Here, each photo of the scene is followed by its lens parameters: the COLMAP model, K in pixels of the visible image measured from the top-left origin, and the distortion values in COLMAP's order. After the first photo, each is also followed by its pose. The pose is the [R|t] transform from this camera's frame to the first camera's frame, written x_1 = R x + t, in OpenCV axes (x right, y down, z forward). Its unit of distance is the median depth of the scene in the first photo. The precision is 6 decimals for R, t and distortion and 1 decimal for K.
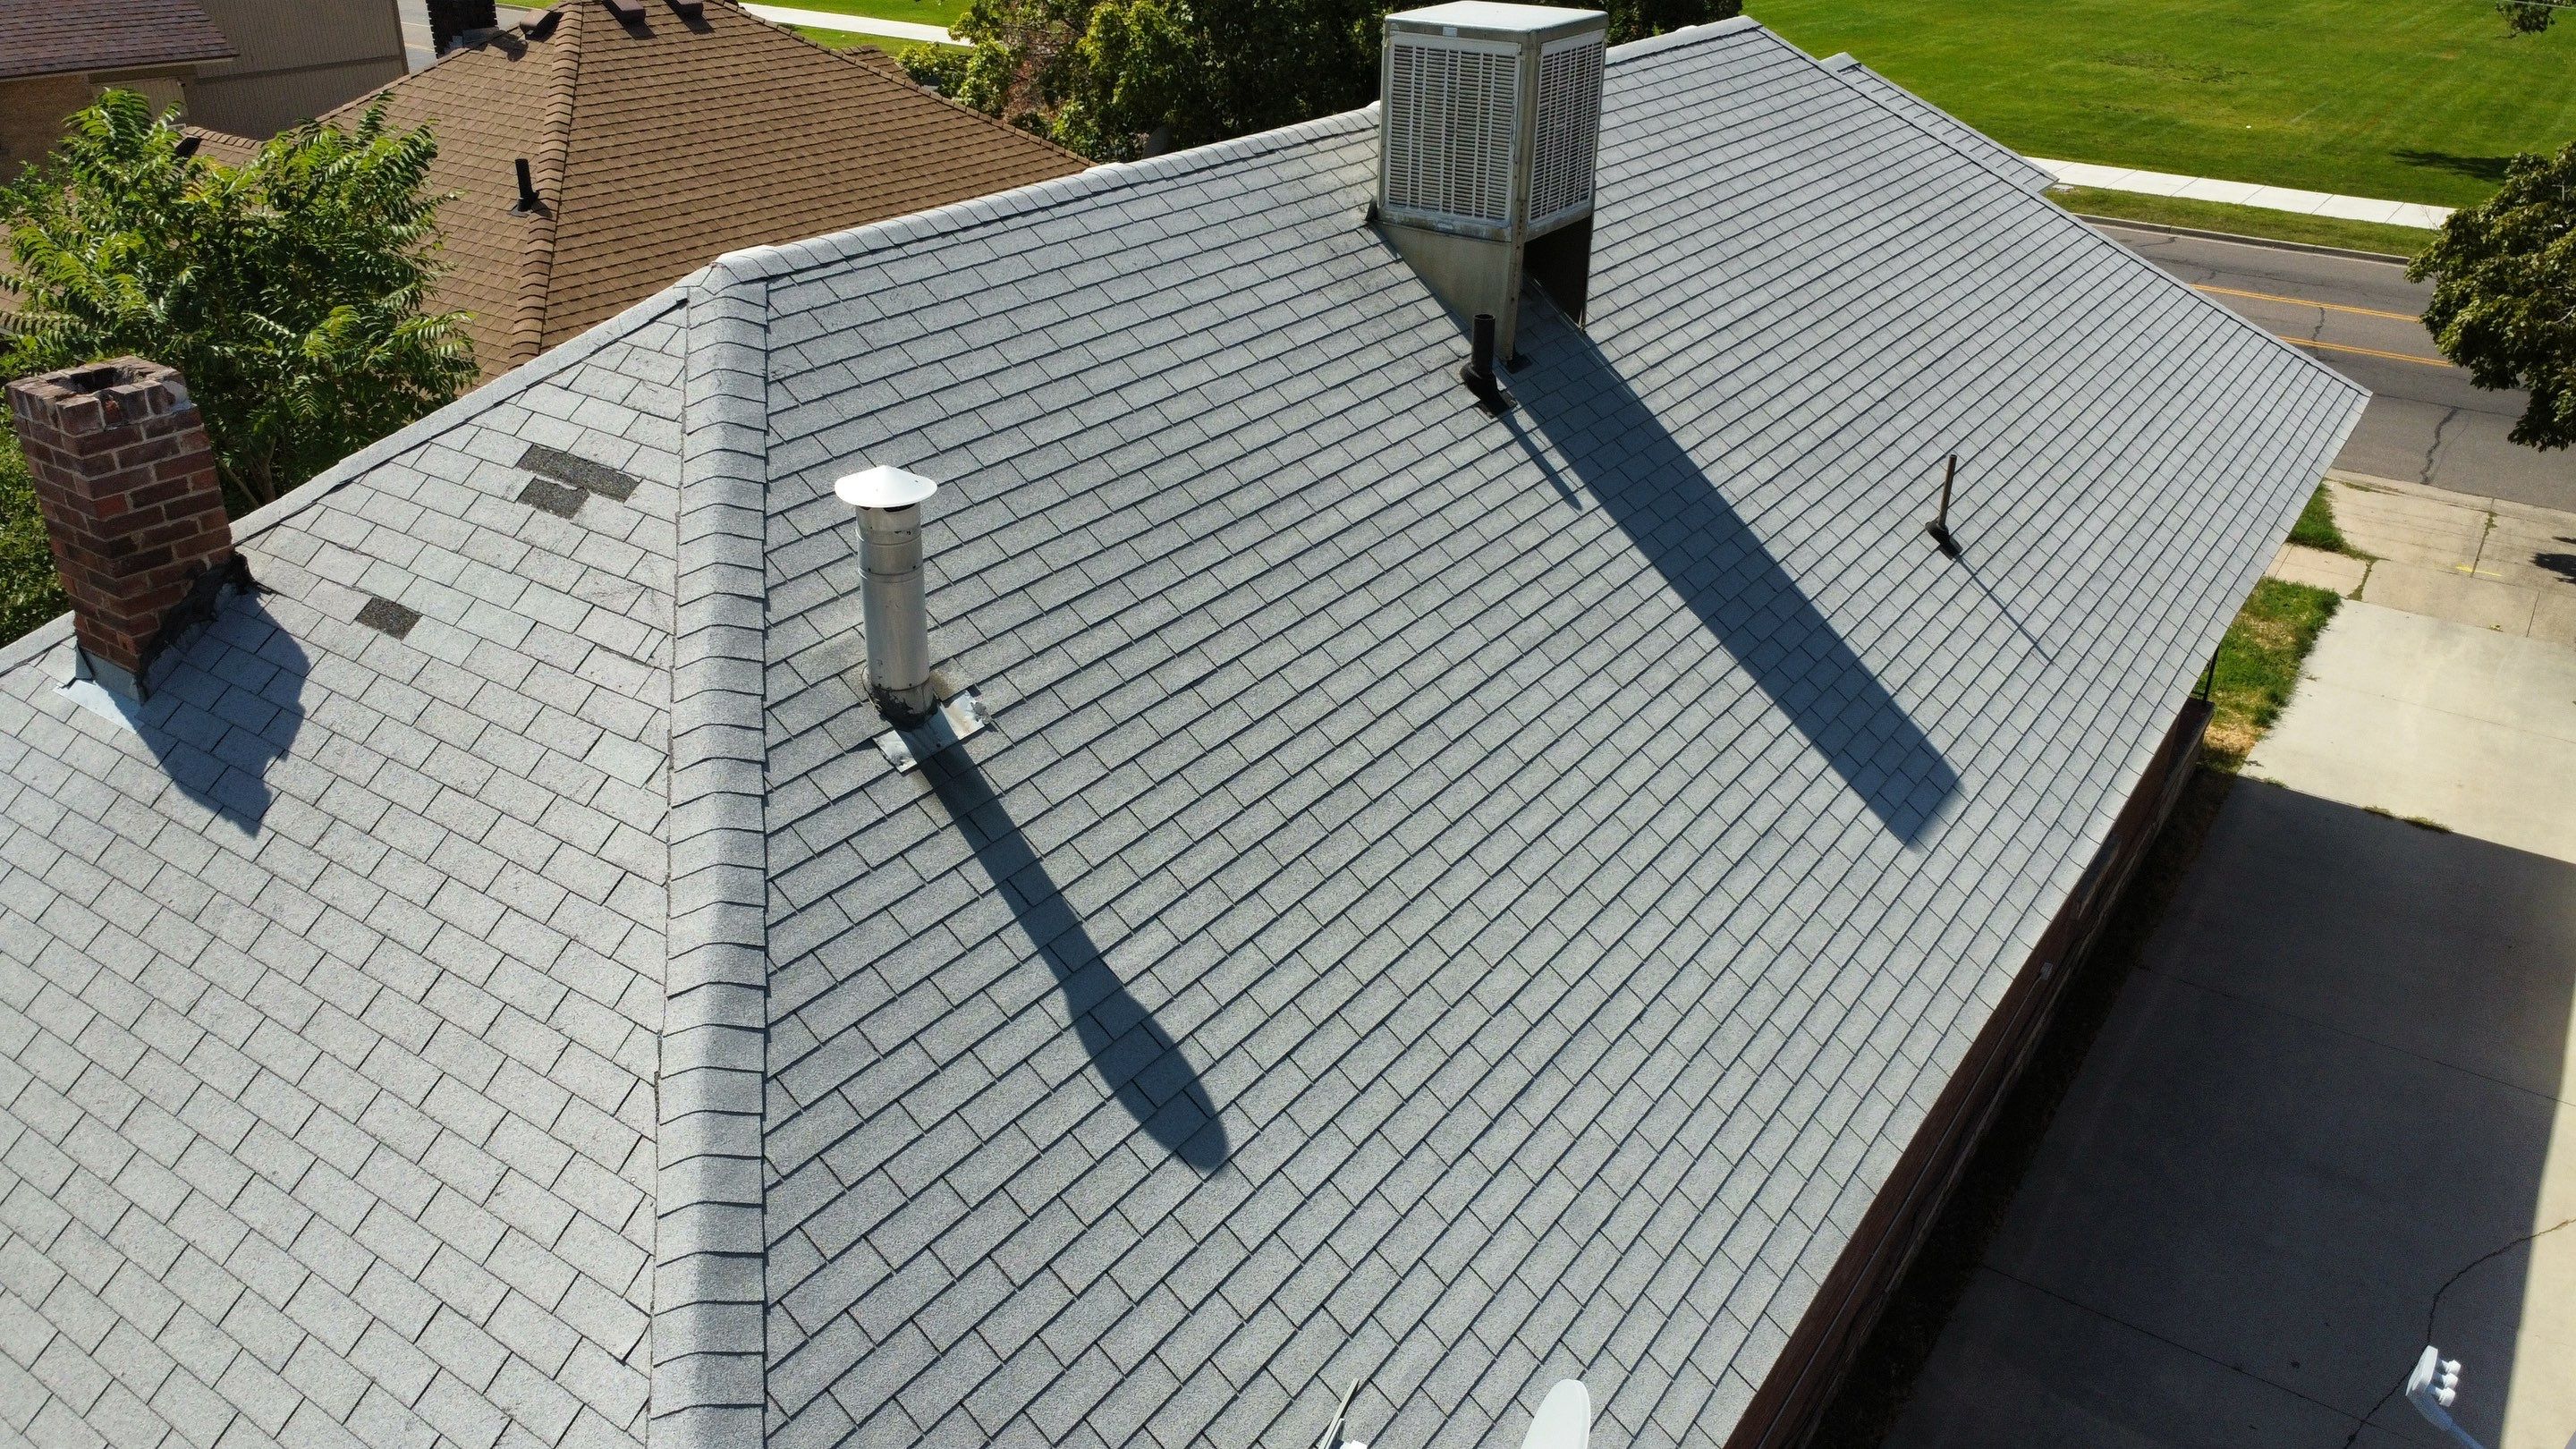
lens RADIAL K [[1922.4, 0, 1276.8], [0, 1922.4, 702.3], [0, 0, 1]] dist [0.008249, -0.008727]
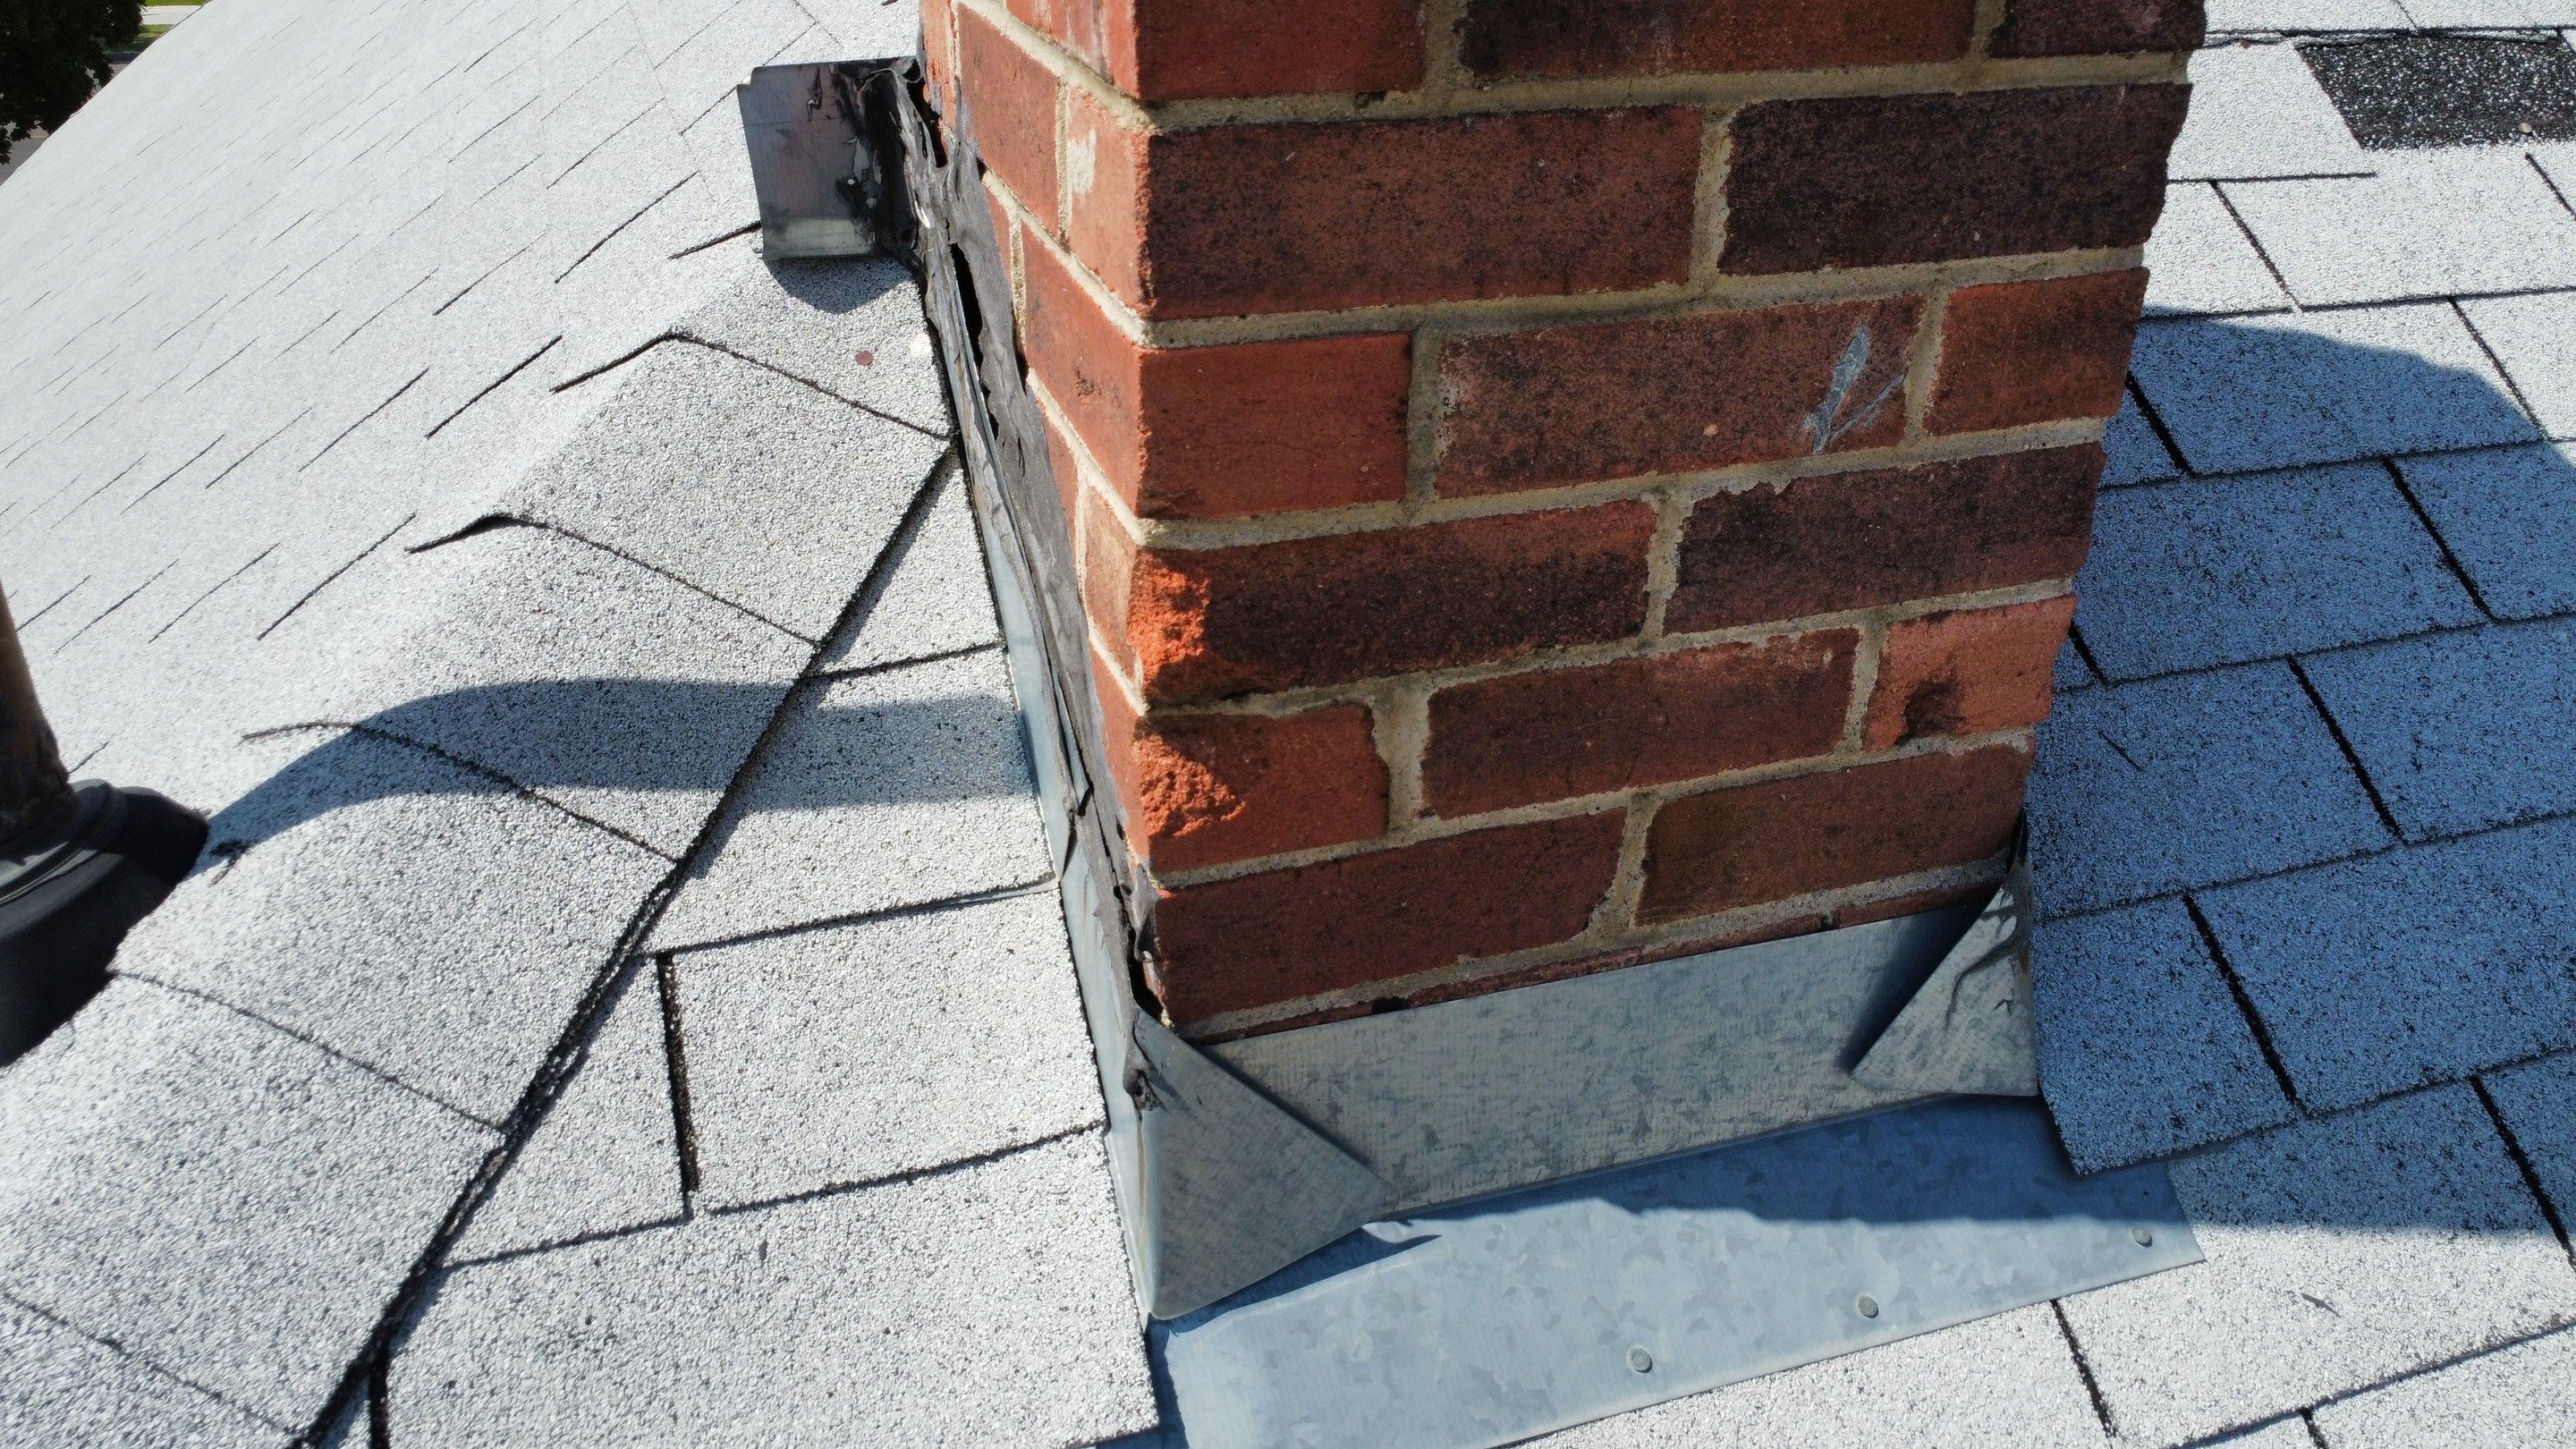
lens RADIAL K [[1922.4, 0, 1286.2], [0, 1922.4, 717.7], [0, 0, 1]] dist [0.008249, -0.008727]
pose [[0.594526, -0.379522, 0.708873, -0.710023], [0.353334, 0.915231, 0.193666, -0.066585], [-0.722284, 0.135330, 0.678227, 0.945041]]
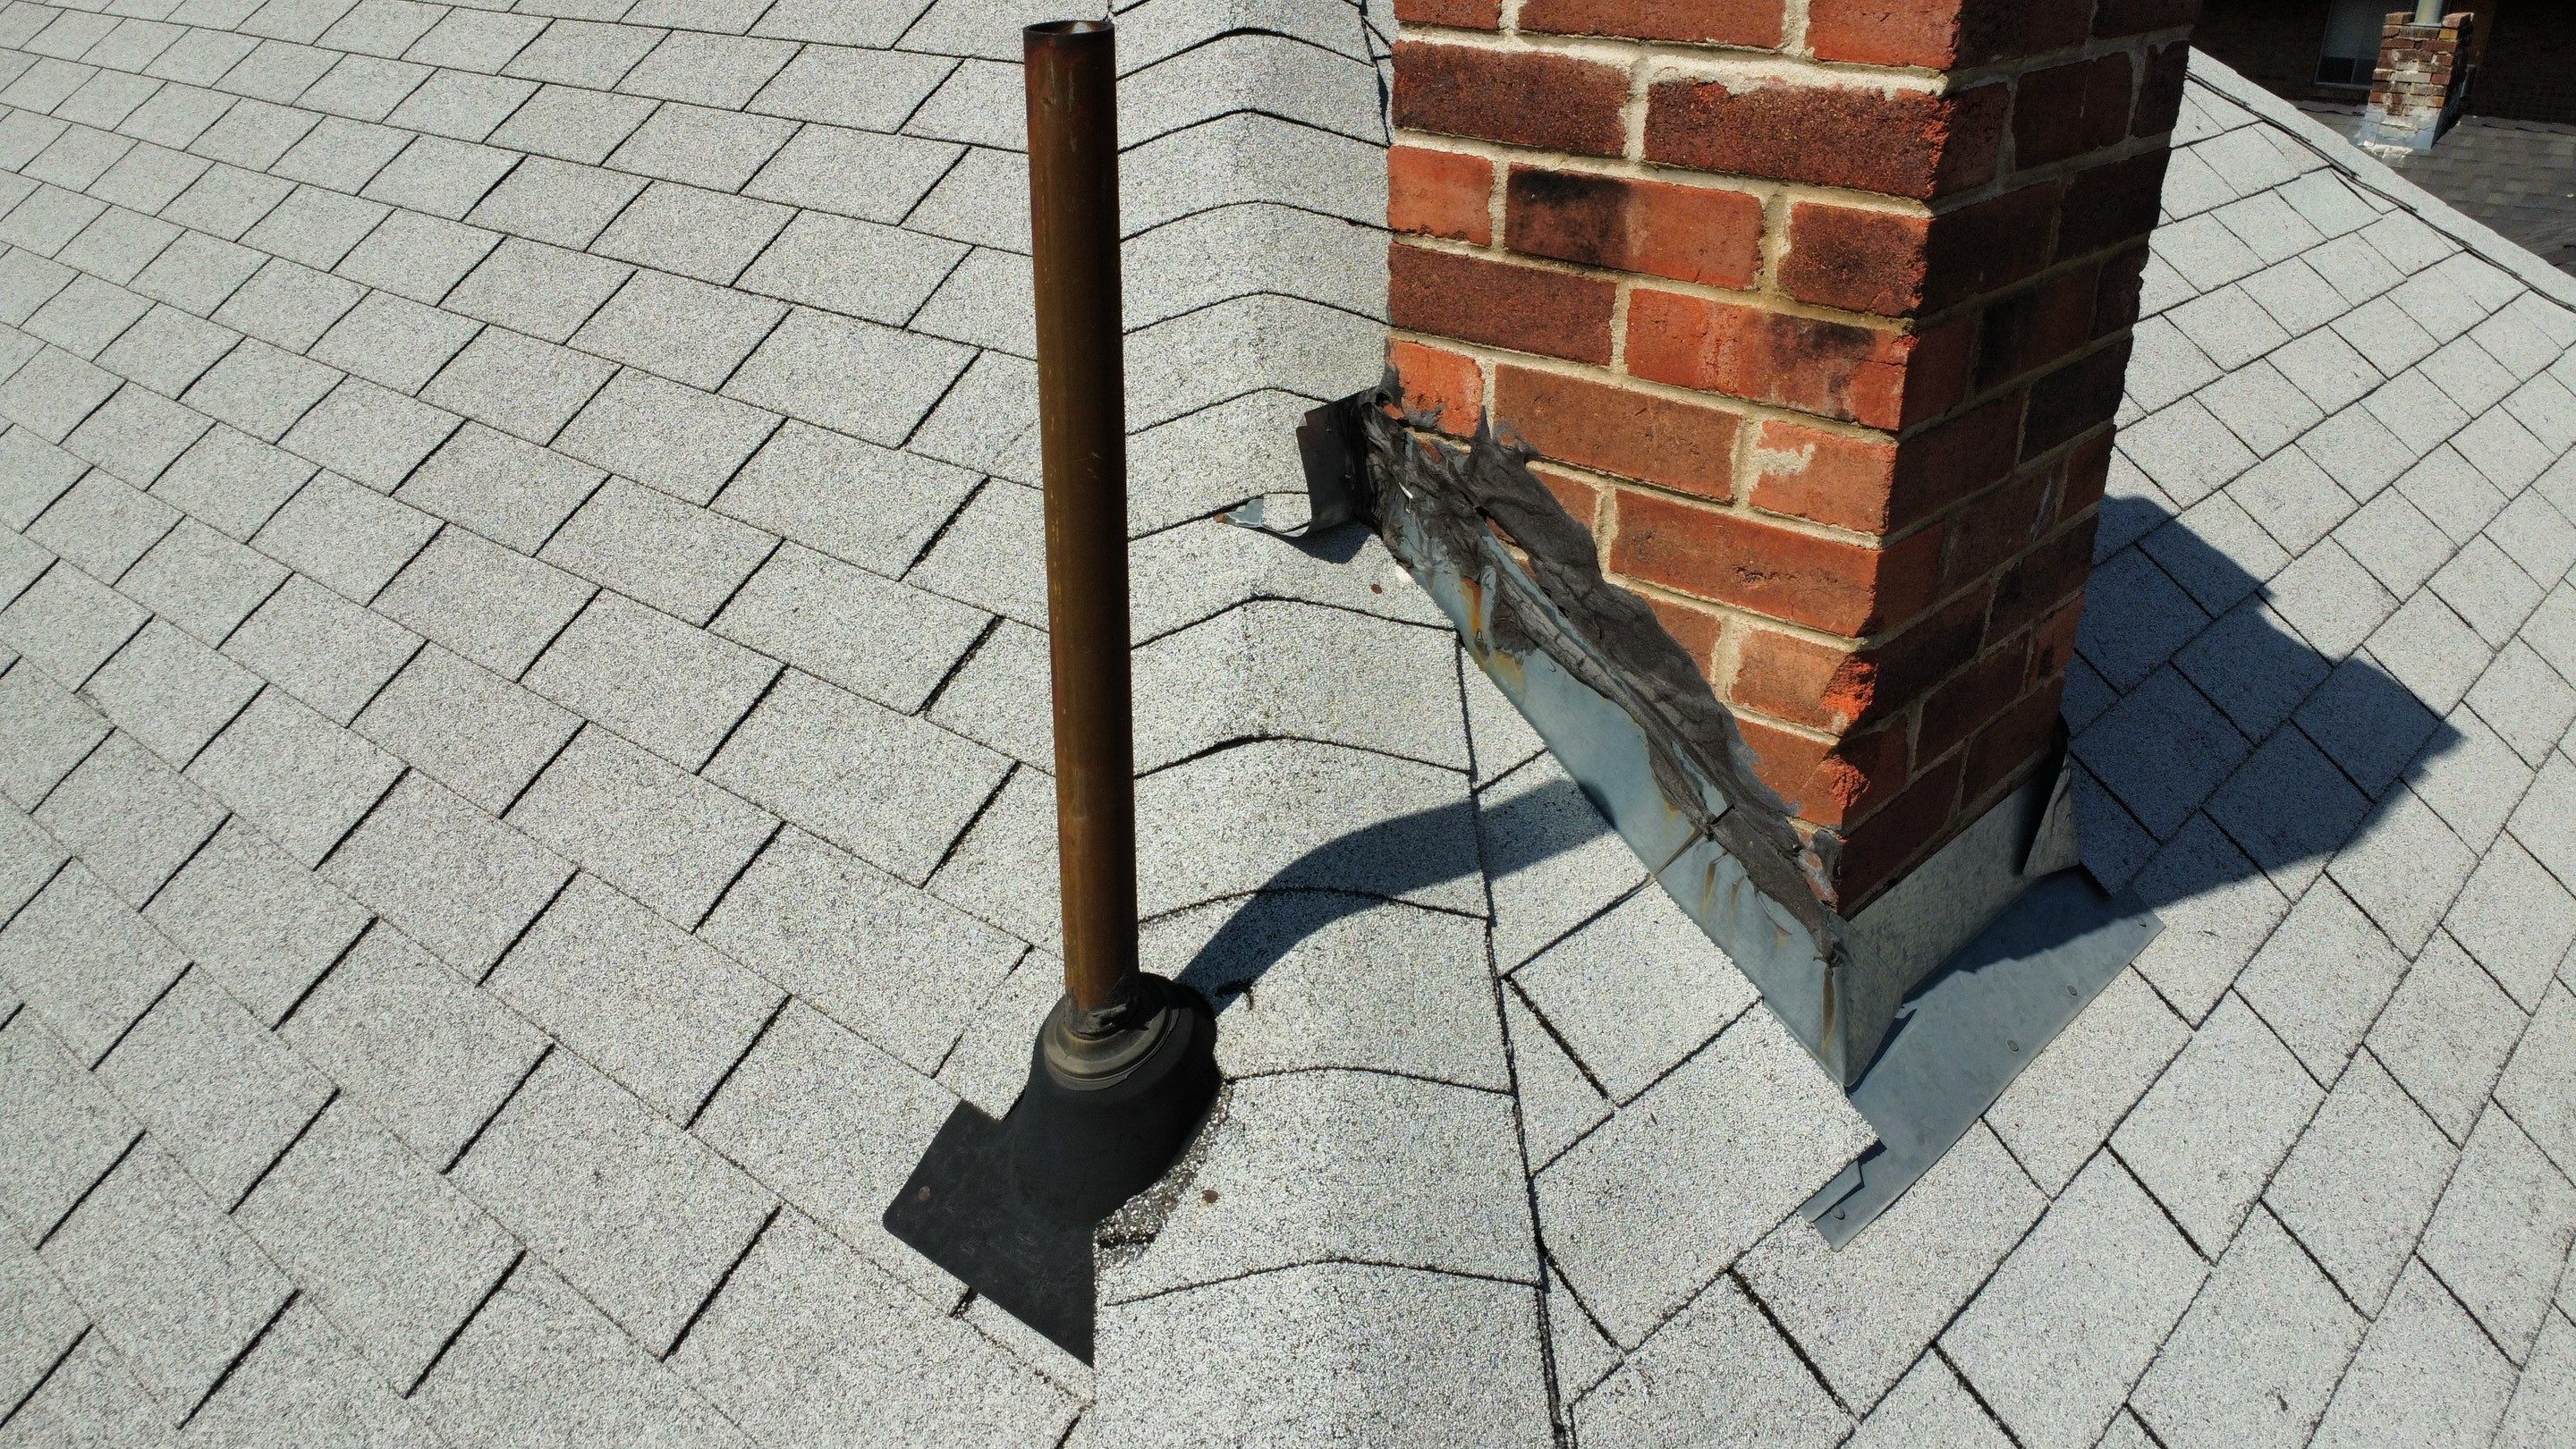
lens RADIAL K [[1922.4, 0, 1293.2], [0, 1922.4, 723.2], [0, 0, 1]] dist [0.008249, -0.008727]
pose [[0.131823, -0.430348, 0.892986, -0.820228], [0.438934, 0.833059, 0.336673, -0.140725], [-0.888797, 0.347581, 0.298711, 1.012505]]
